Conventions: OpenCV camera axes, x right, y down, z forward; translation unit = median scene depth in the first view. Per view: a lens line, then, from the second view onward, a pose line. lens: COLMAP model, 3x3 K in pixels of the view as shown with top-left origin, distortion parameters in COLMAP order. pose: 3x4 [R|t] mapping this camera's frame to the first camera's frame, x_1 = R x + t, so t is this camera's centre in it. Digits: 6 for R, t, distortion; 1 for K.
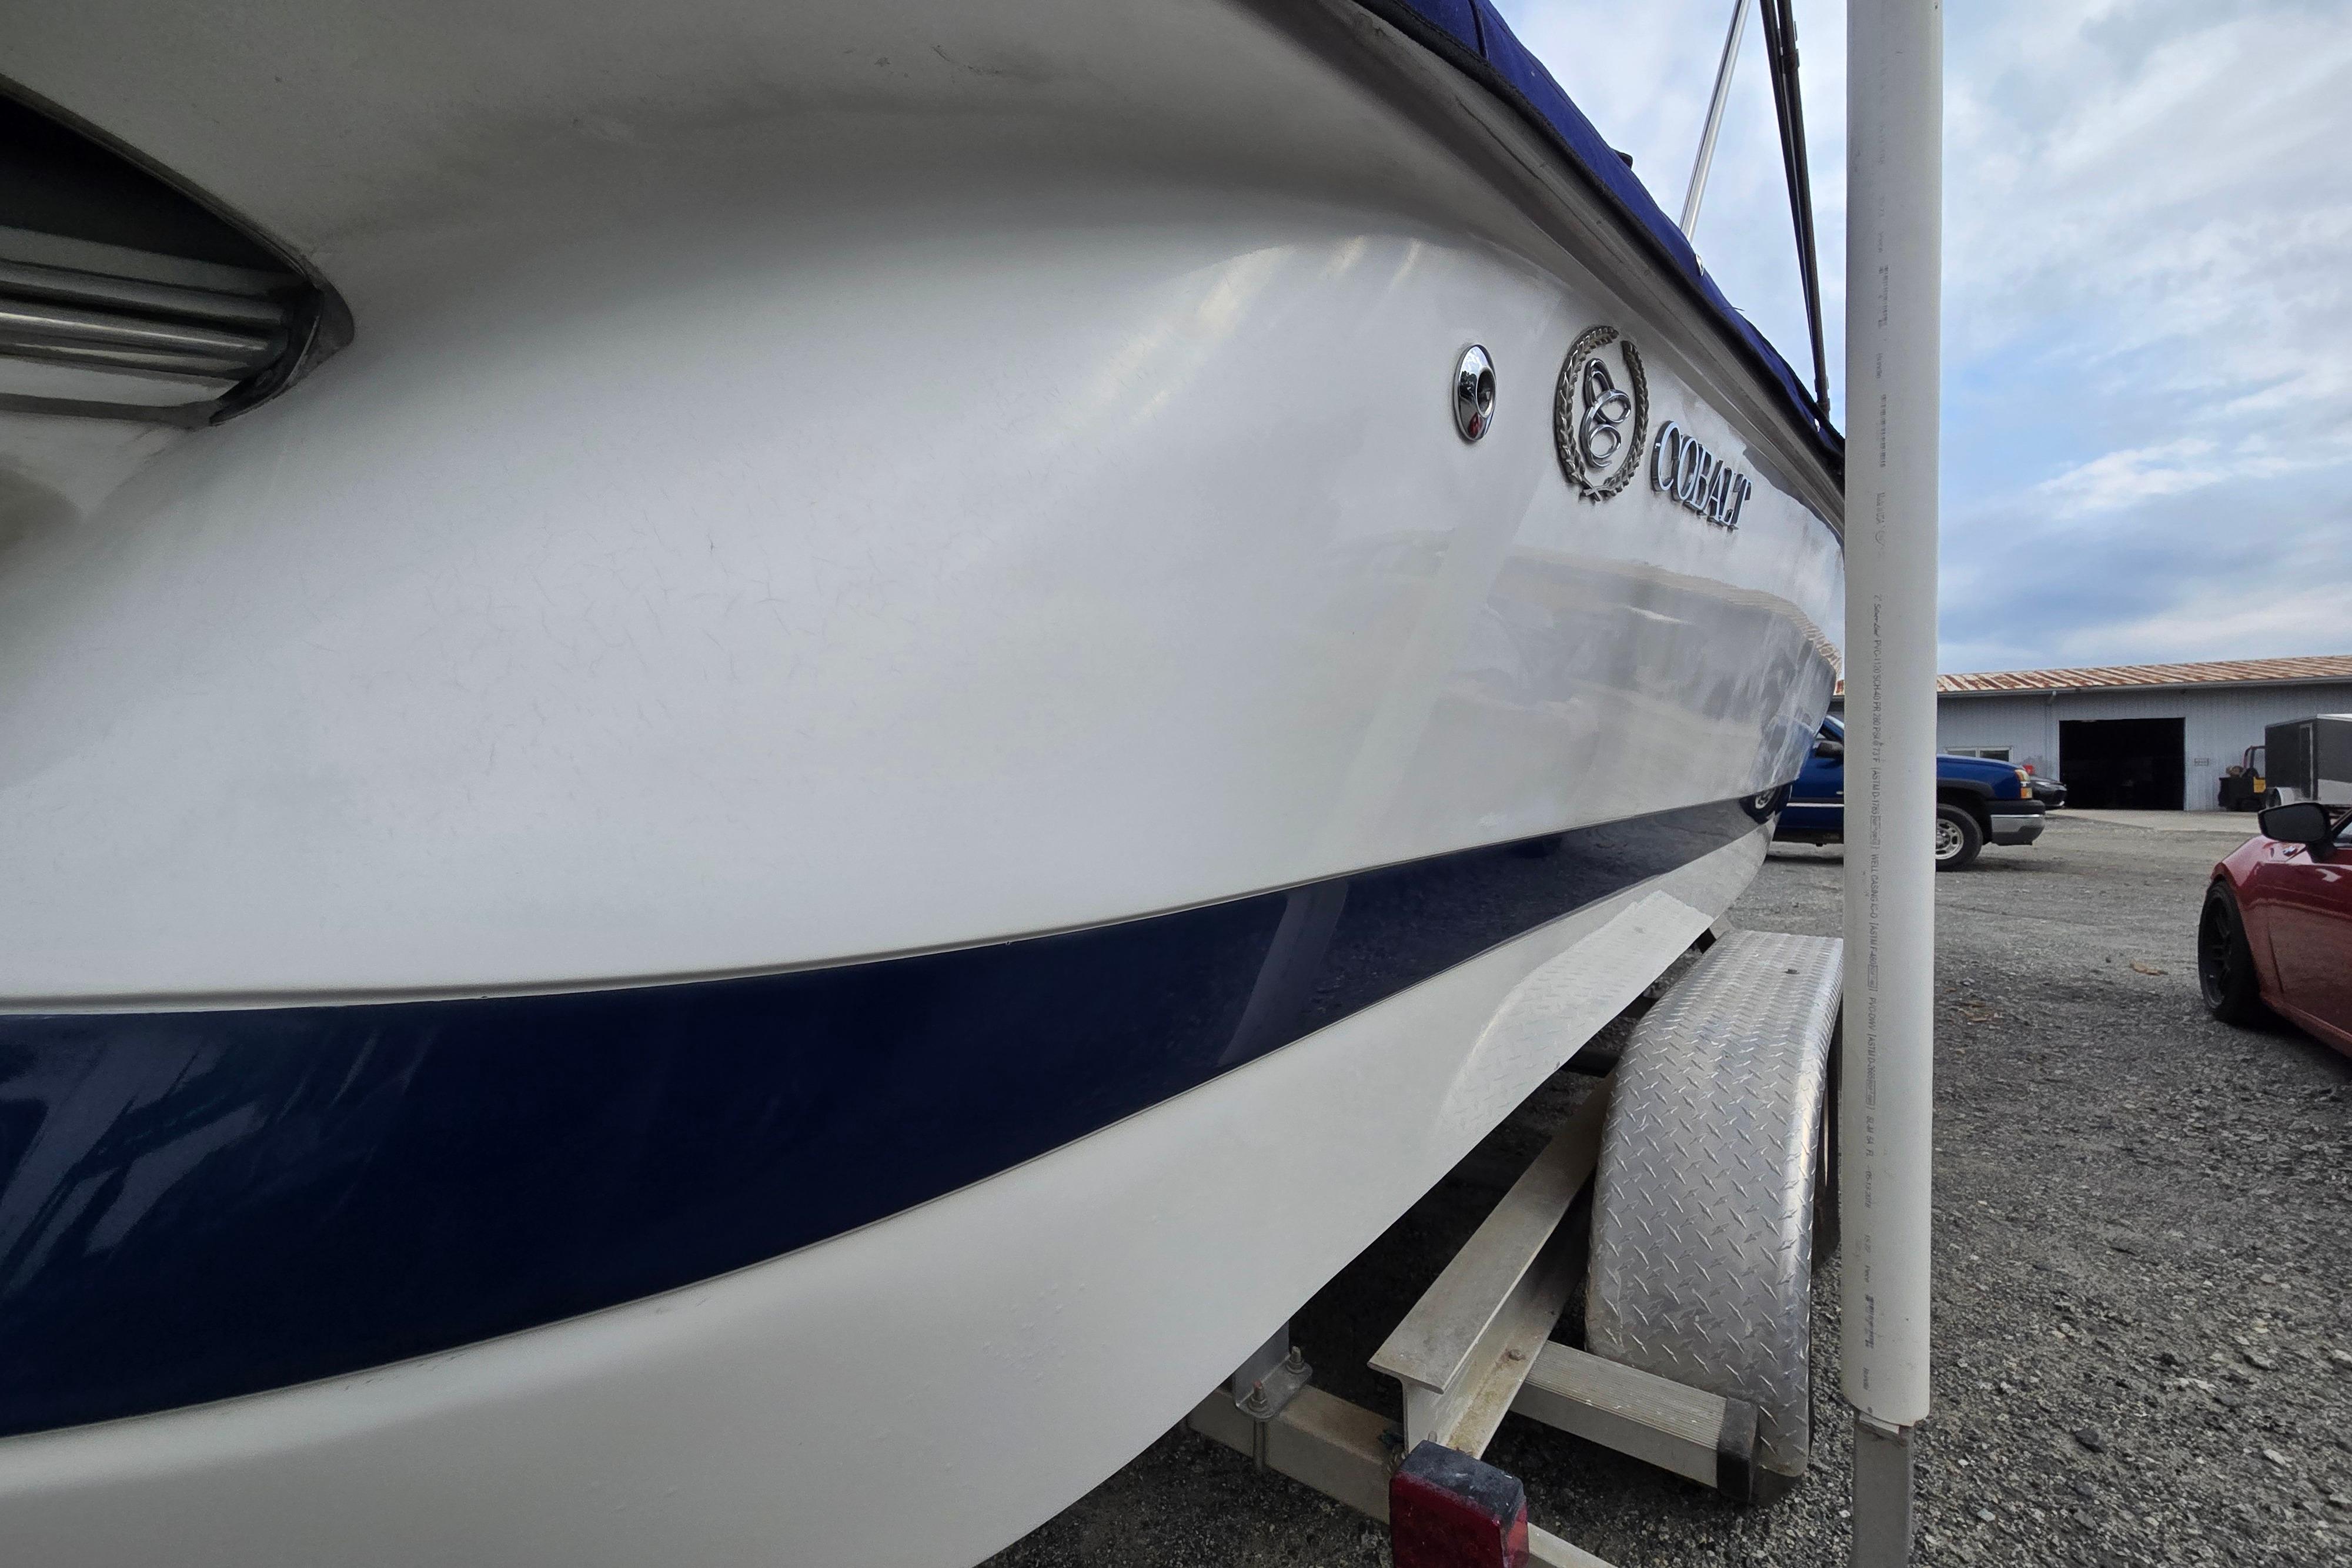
lens RADIAL K [[974.1, 0, 1164.2], [0, 974.1, 769.1], [0, 0, 1]] dist [0.000636, -0.001009]
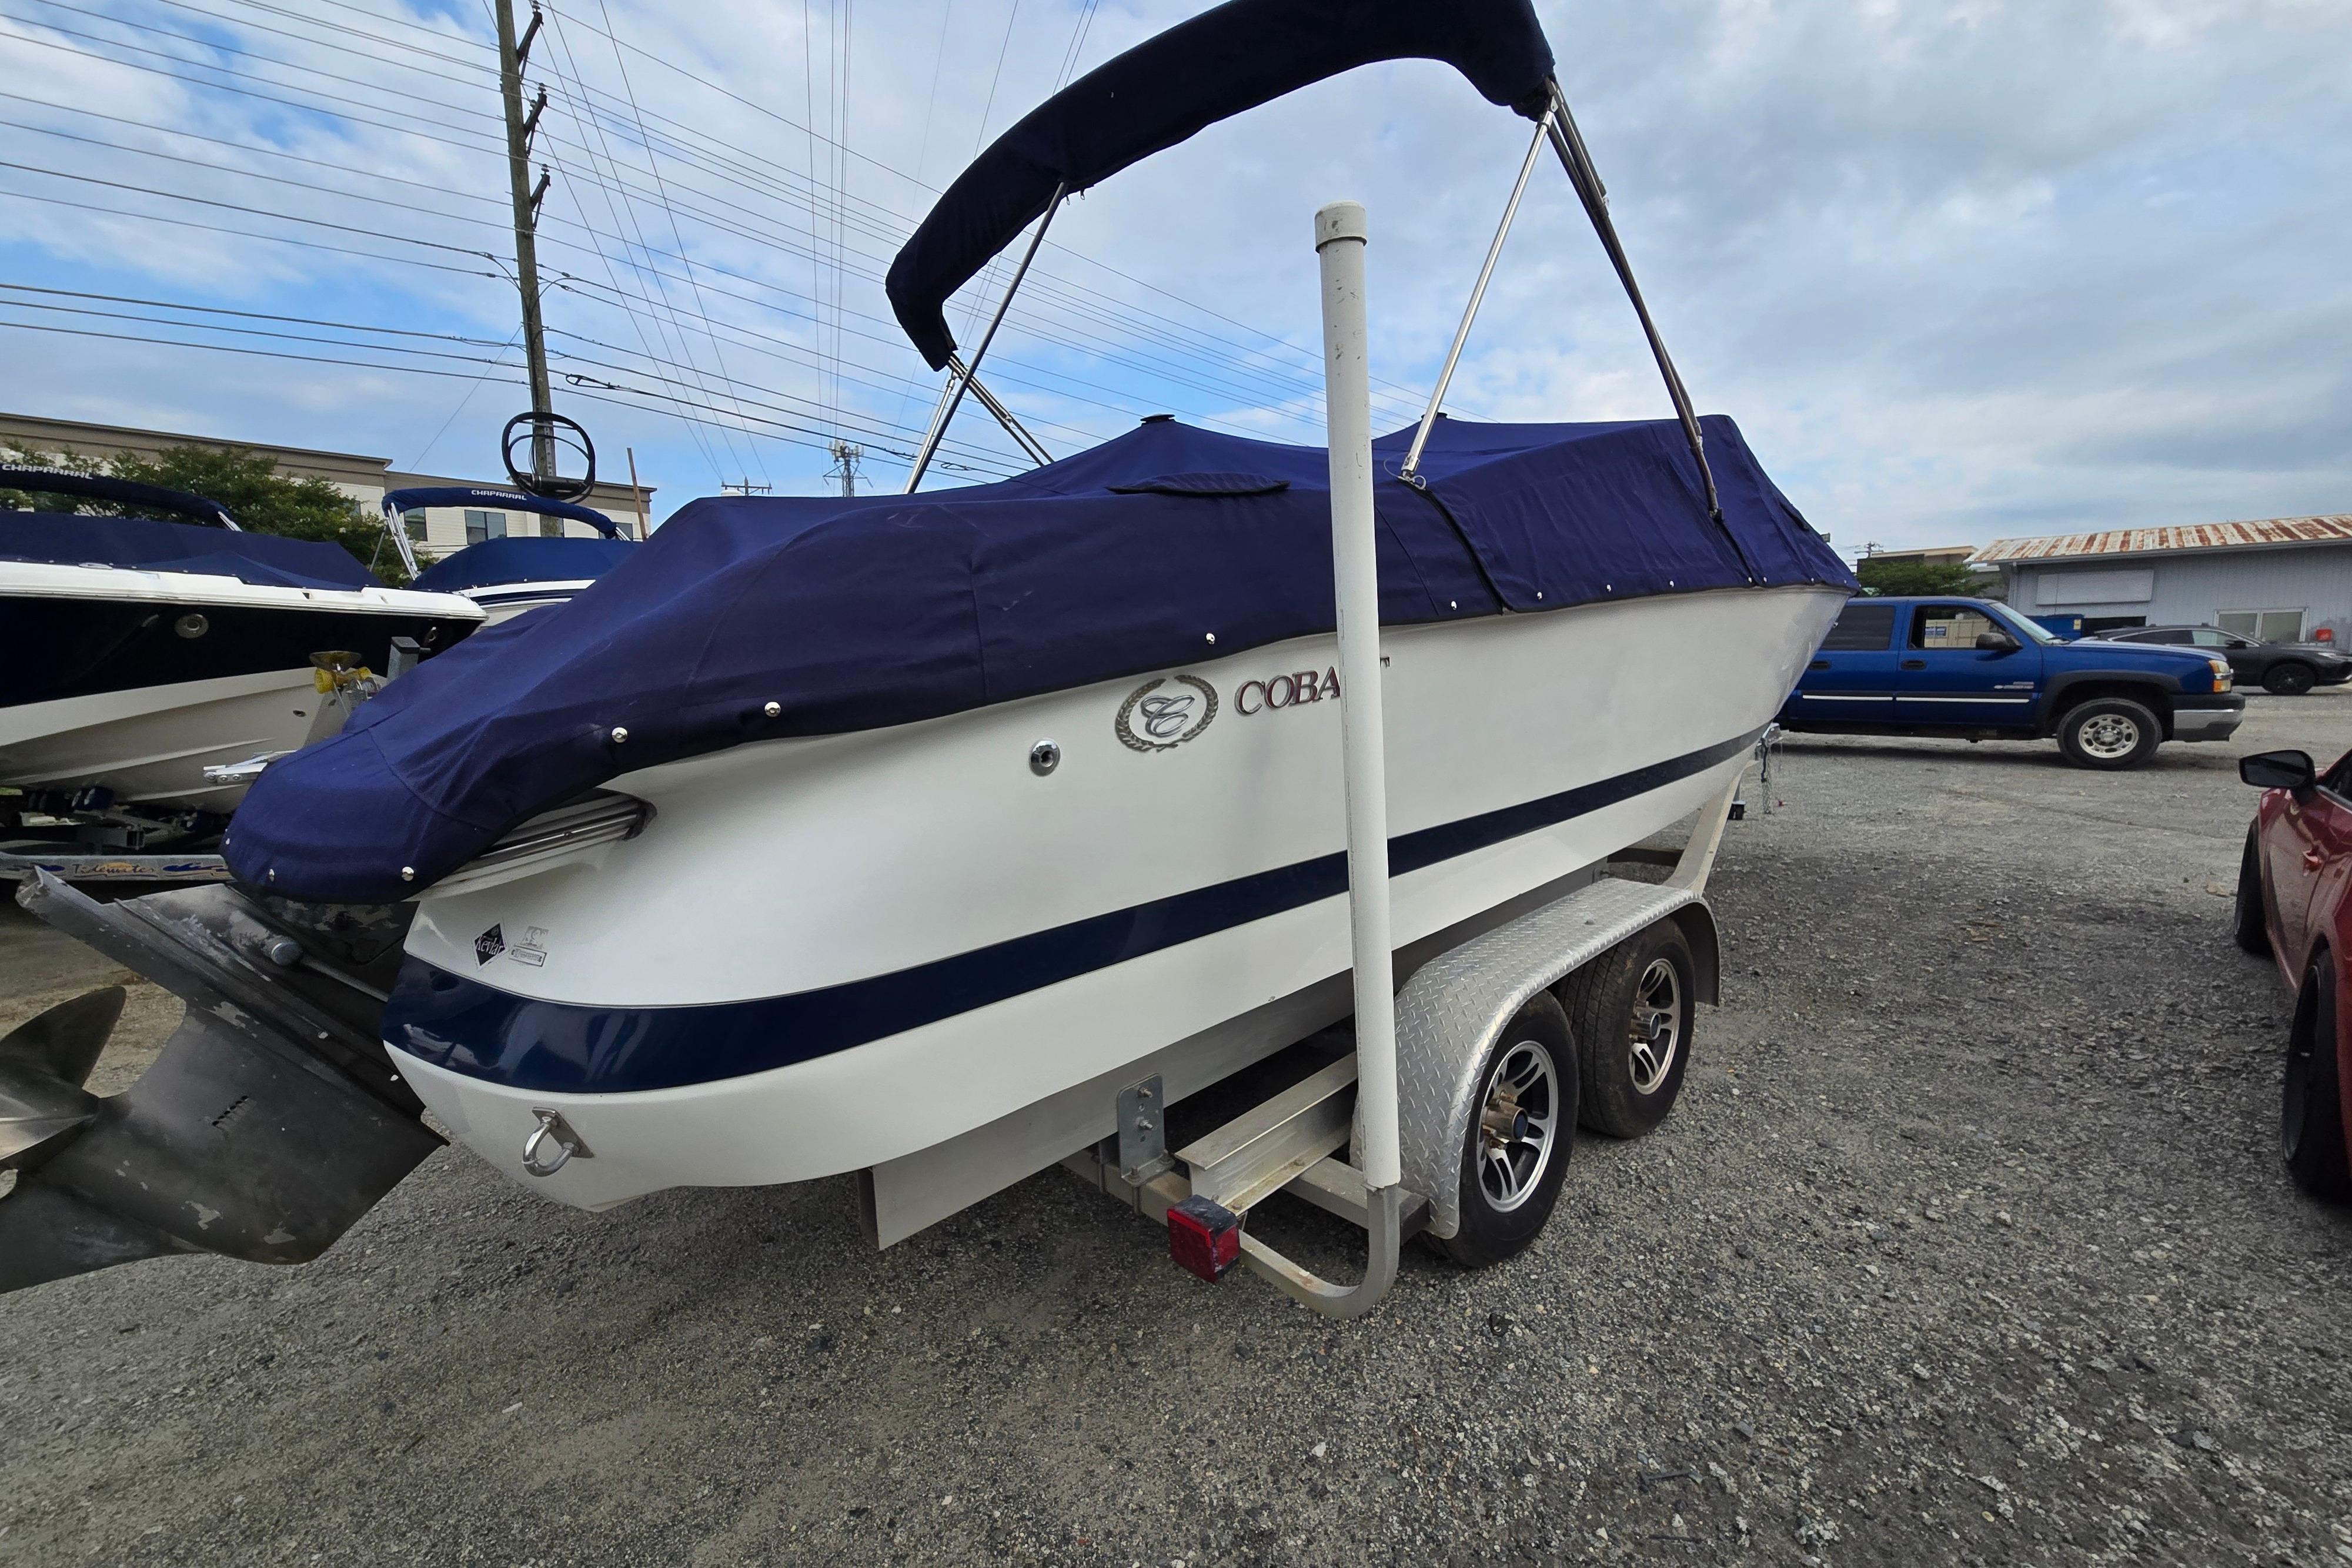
lens RADIAL K [[974.1, 0, 1164.2], [0, 974.1, 769.1], [0, 0, 1]] dist [0.000636, -0.001009]
pose [[0.986956, -0.003382, -0.160954, 0.112707], [0.023126, 0.992389, 0.120955, -0.072789], [0.159320, -0.123100, 0.979522, -0.156941]]
